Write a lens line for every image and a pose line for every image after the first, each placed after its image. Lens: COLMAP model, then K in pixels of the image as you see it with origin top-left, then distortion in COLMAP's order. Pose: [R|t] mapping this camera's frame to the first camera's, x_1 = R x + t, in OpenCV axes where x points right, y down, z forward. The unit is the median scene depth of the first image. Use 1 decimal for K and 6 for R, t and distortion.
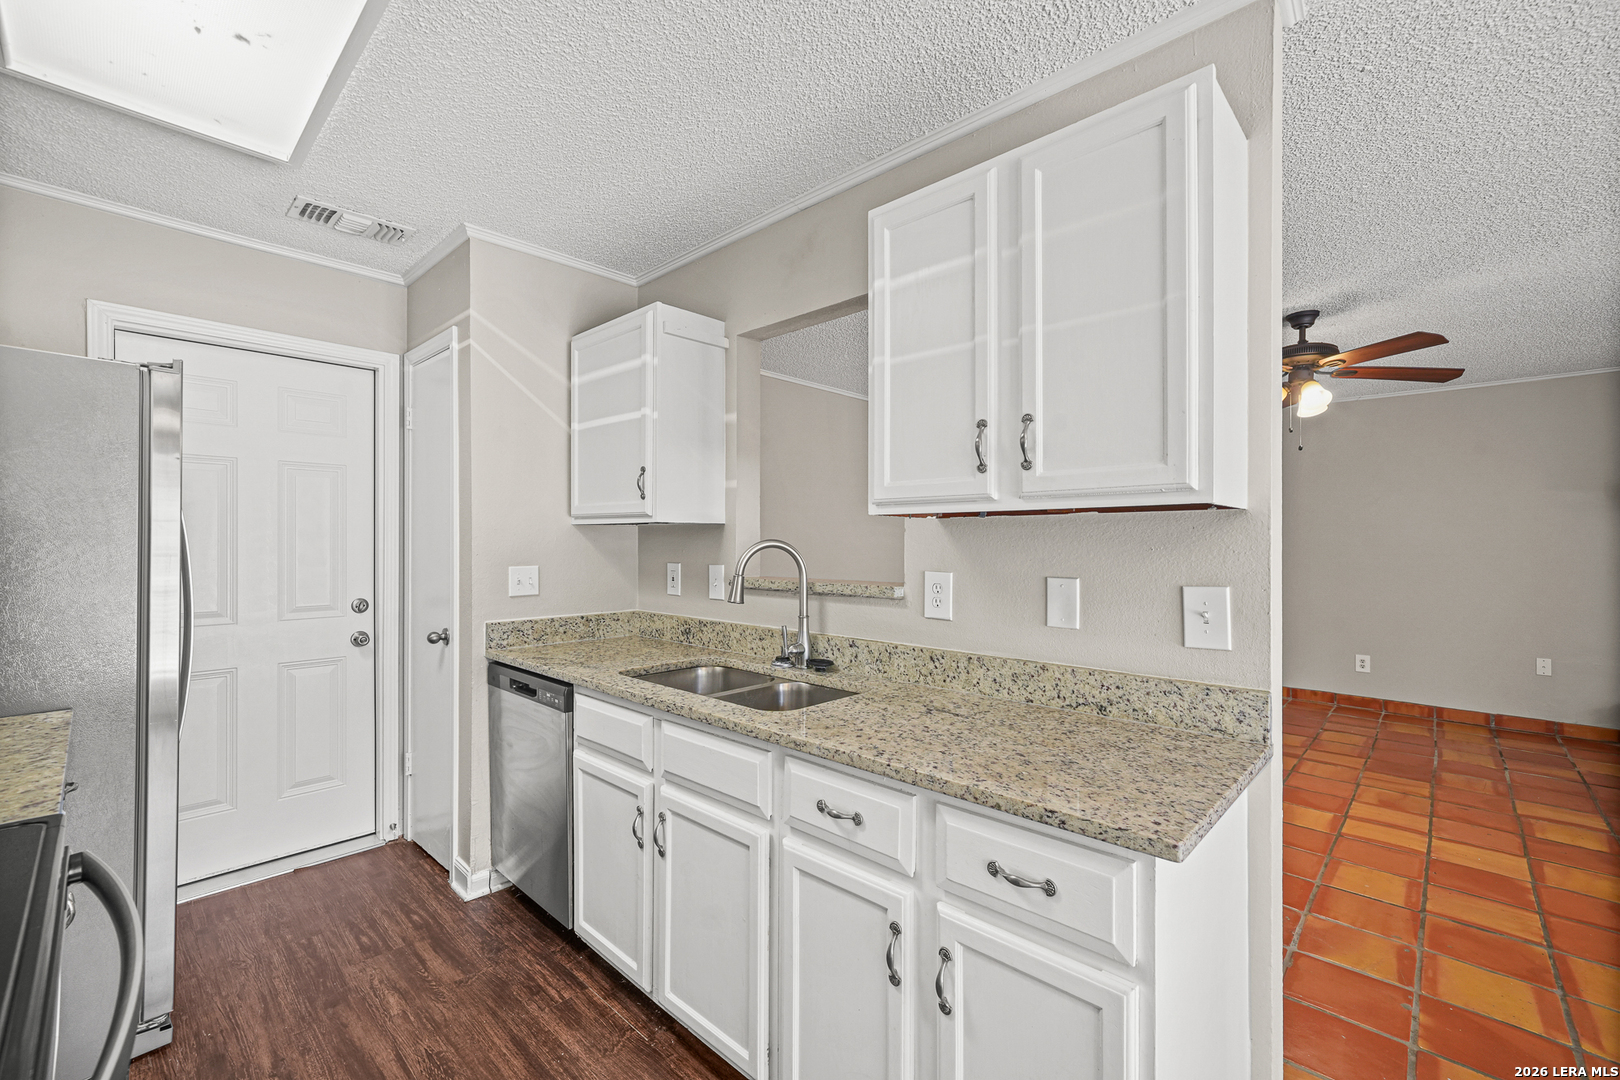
lens RADIAL K [[676.3, 0, 808.3], [0, 676.3, 542.8], [0, 0, 1]] dist [-0.000524, 0.003598]
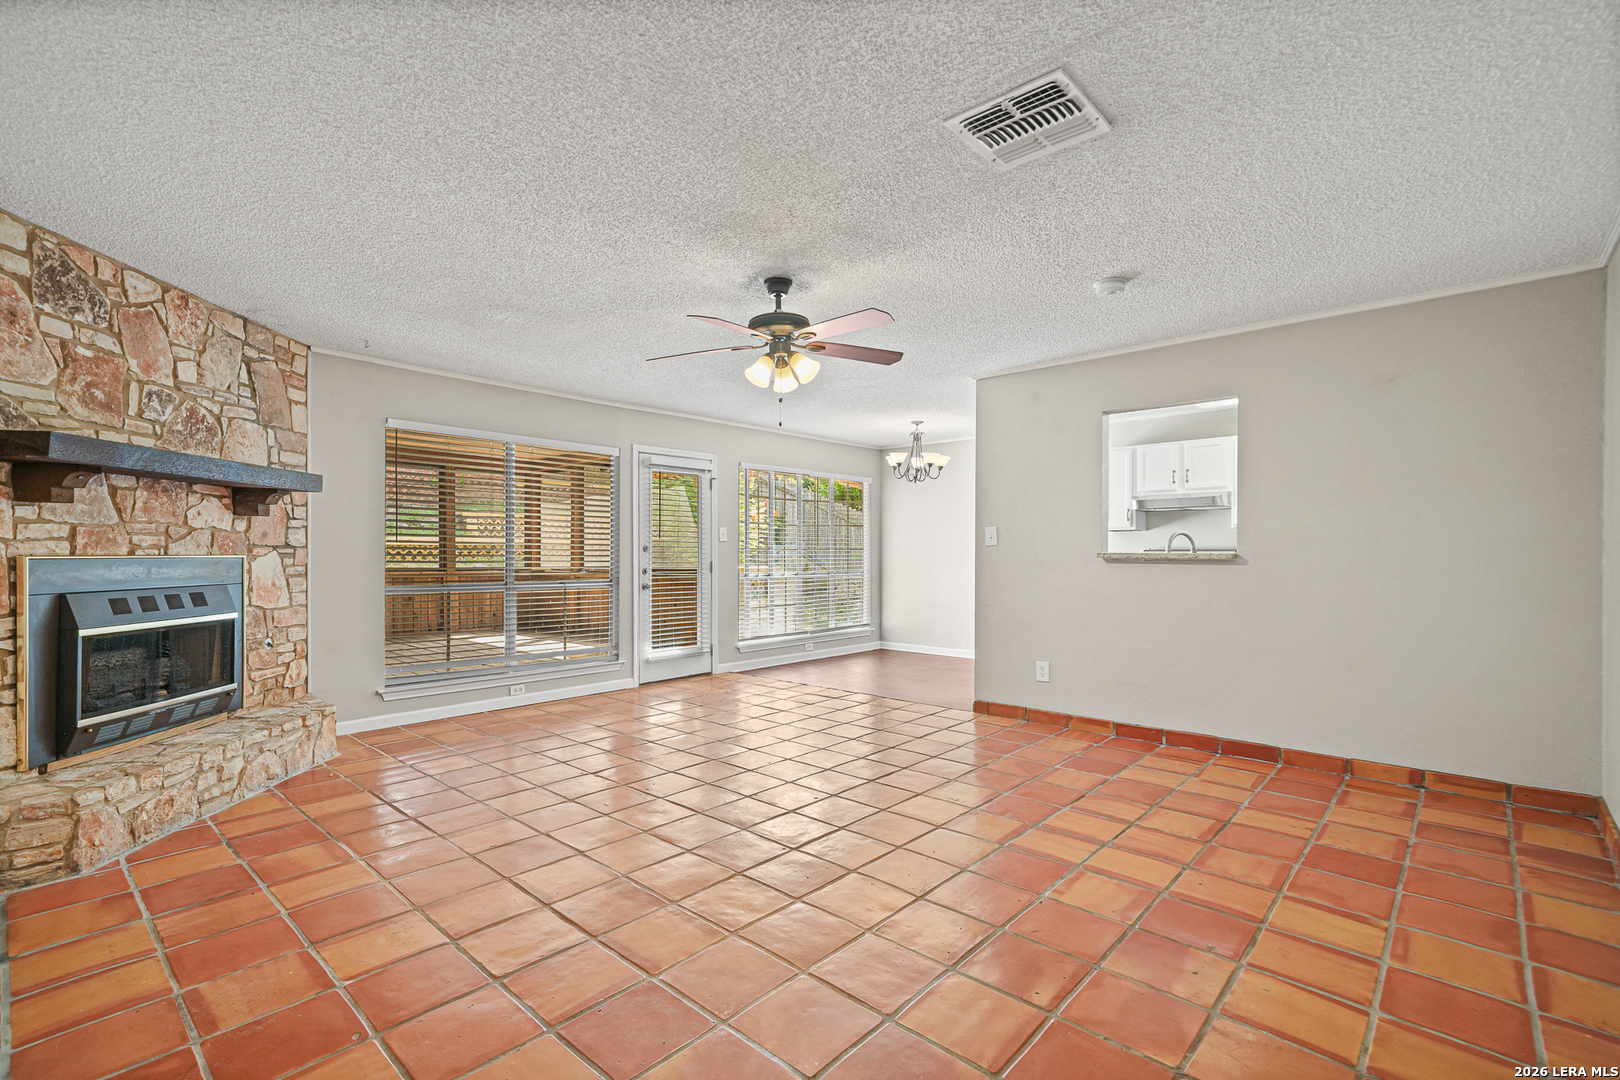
lens RADIAL K [[729.6, 0, 804.3], [0, 729.6, 554.7], [0, 0, 1]] dist [0.015344, 0.000456]
pose [[-0.999796, -0.003665, -0.019862, 0.968434], [-0.003774, 0.999978, 0.005441, 0.051233], [0.019842, 0.005515, -0.999788, 2.757494]]
